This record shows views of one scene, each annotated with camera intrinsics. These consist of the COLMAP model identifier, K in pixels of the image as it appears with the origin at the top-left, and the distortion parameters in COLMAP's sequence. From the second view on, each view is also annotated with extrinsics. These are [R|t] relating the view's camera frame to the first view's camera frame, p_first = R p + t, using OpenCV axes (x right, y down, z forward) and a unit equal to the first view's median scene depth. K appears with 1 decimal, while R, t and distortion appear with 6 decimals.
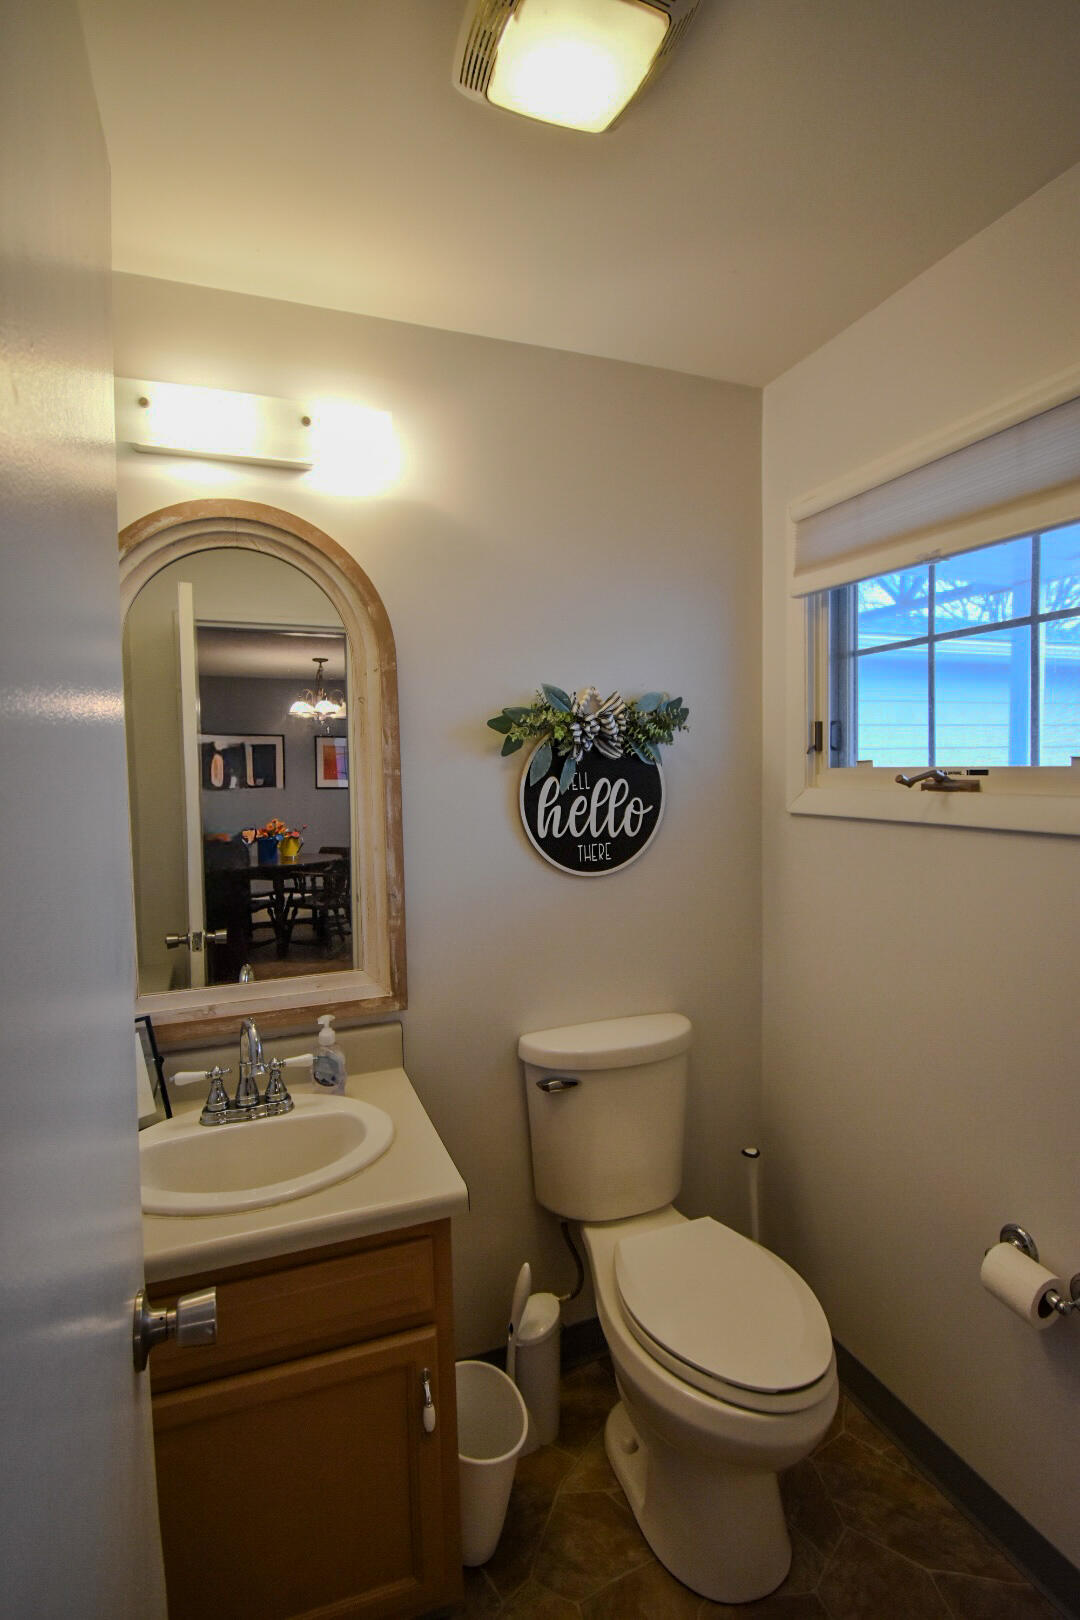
lens RADIAL K [[783.8, 0, 540.0], [0, 783.8, 810.0], [0, 0, 1]] dist [0.022970, -0.028232]
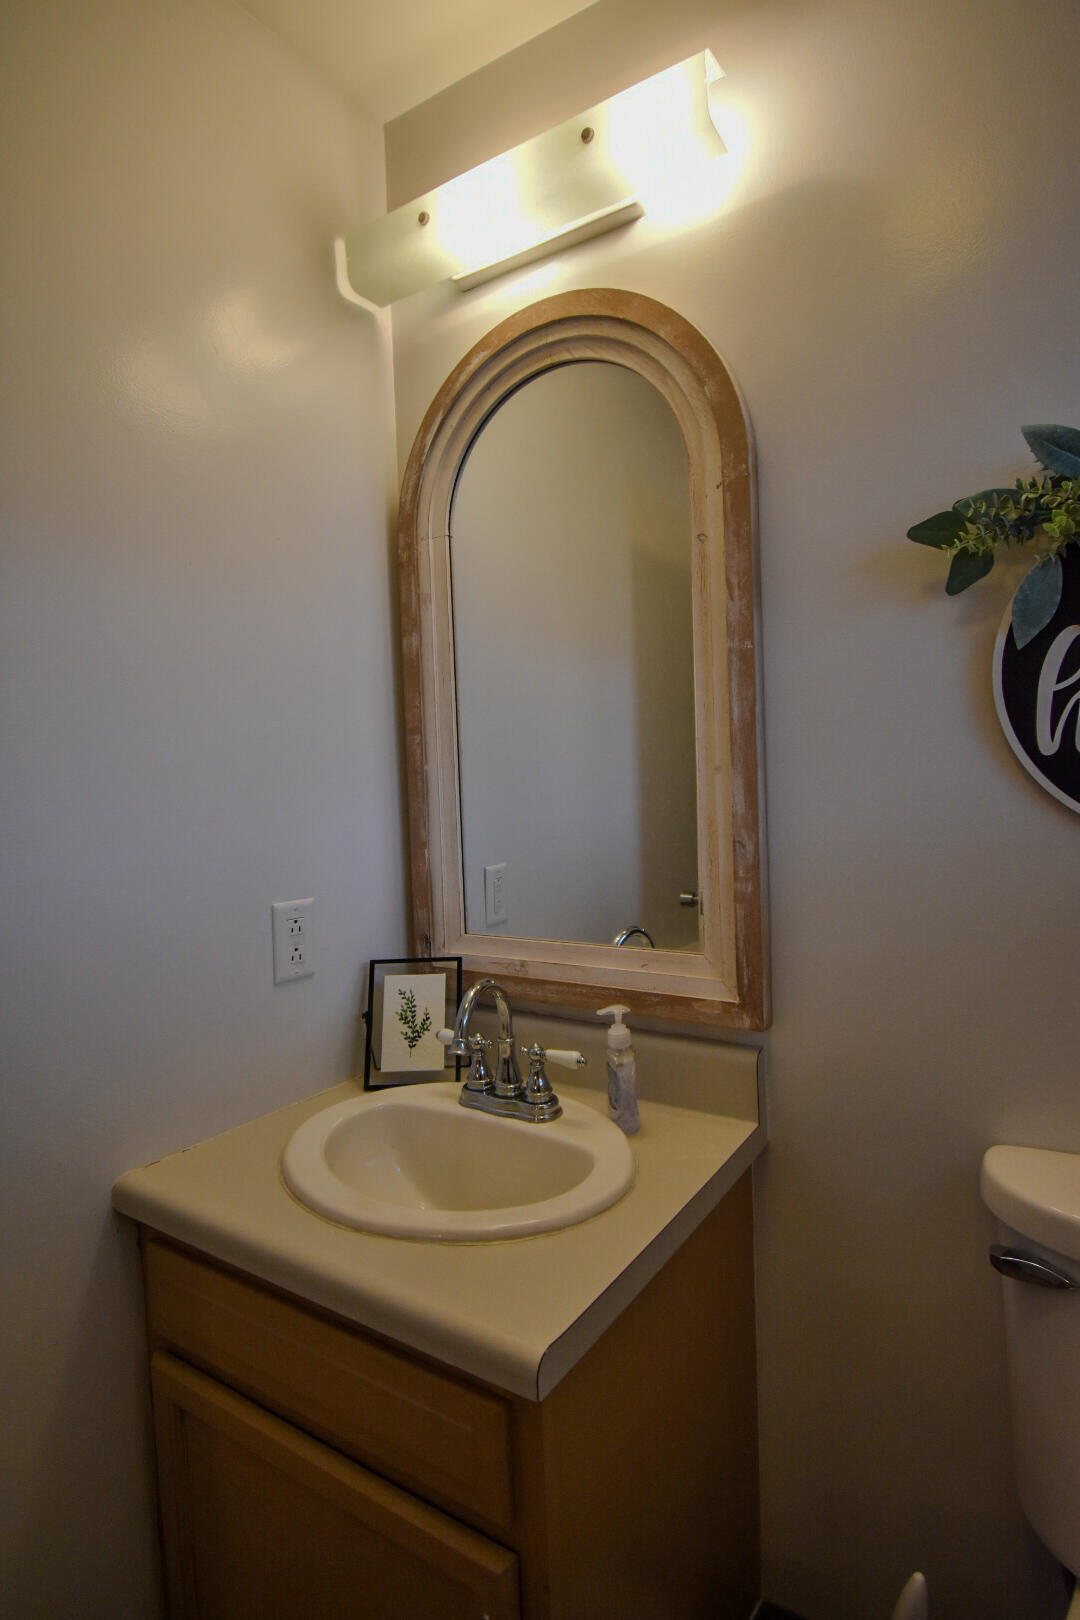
lens RADIAL K [[910.9, 0, 540.0], [0, 910.9, 810.0], [0, 0, 1]] dist [0.021678, -0.030873]
pose [[0.551248, 0.034211, -0.833640, 0.330488], [-0.016296, 0.999410, 0.030238, 0.063052], [0.834182, -0.003084, 0.551480, 0.470215]]
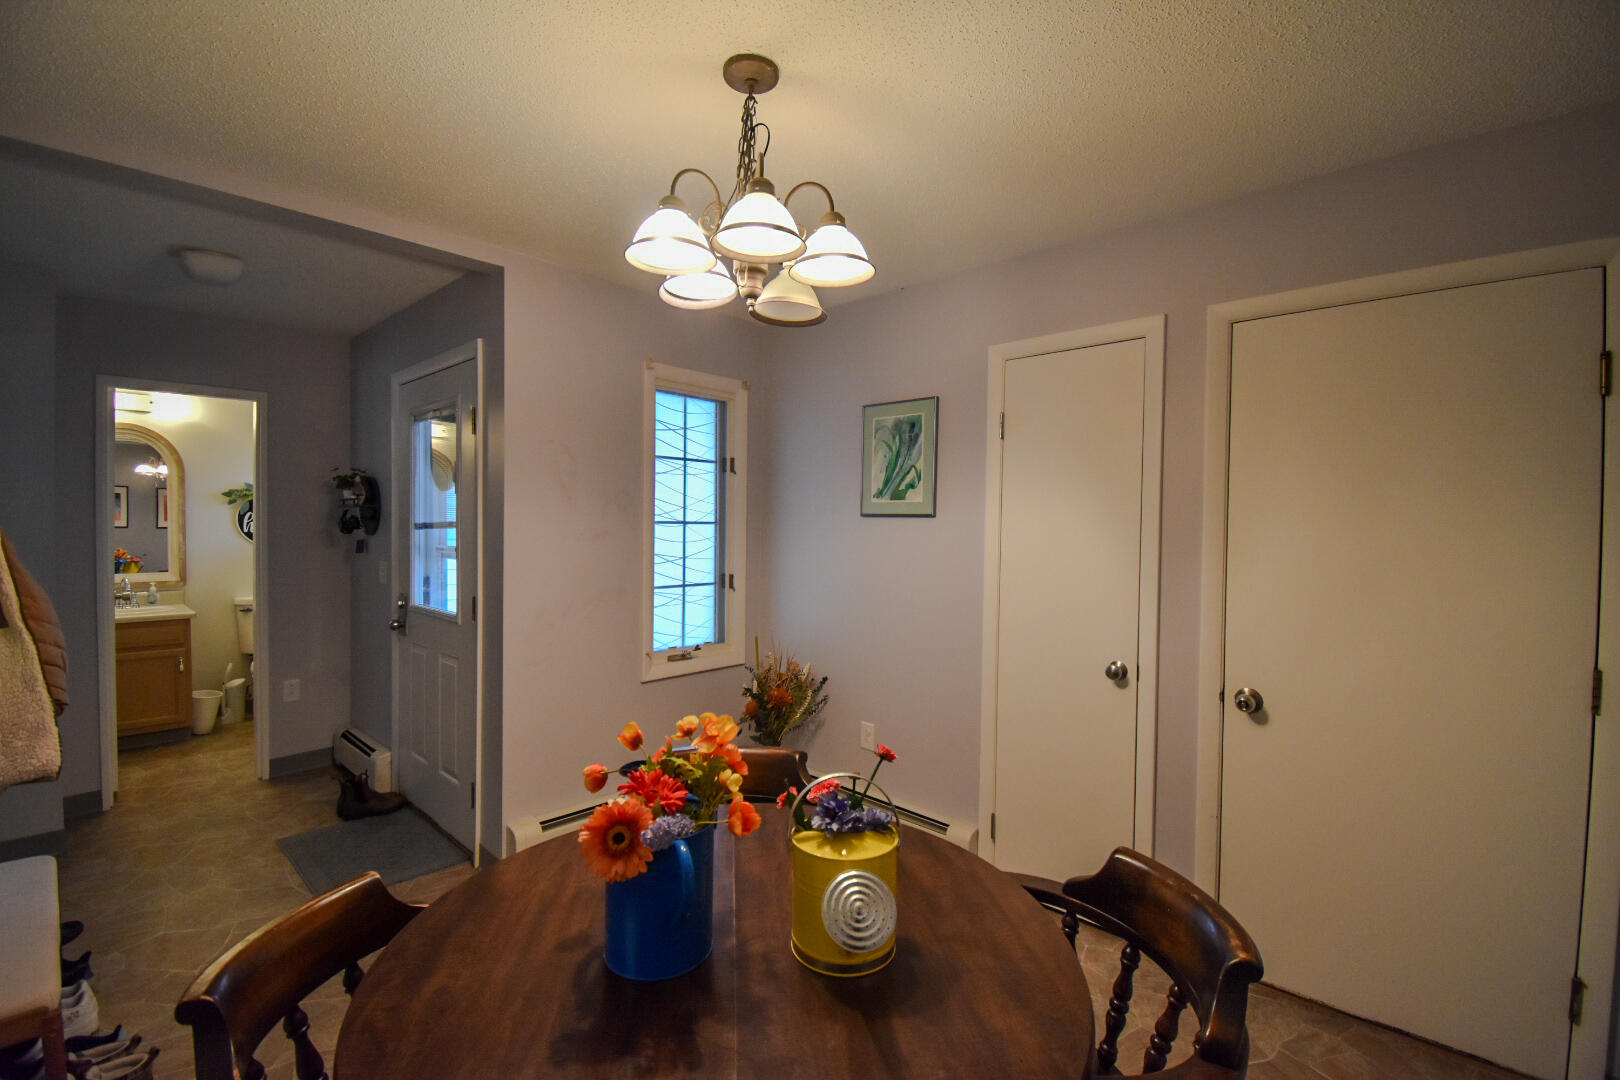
lens RADIAL K [[711.0, 0, 815.5], [0, 711.0, 538.6], [0, 0, 1]] dist [0.025571, -0.029160]
pose [[0.893926, 0.011215, 0.448075, 0.803921], [0.004753, 0.999393, -0.034498, 0.182346], [-0.448190, 0.032968, 0.893330, -2.680361]]
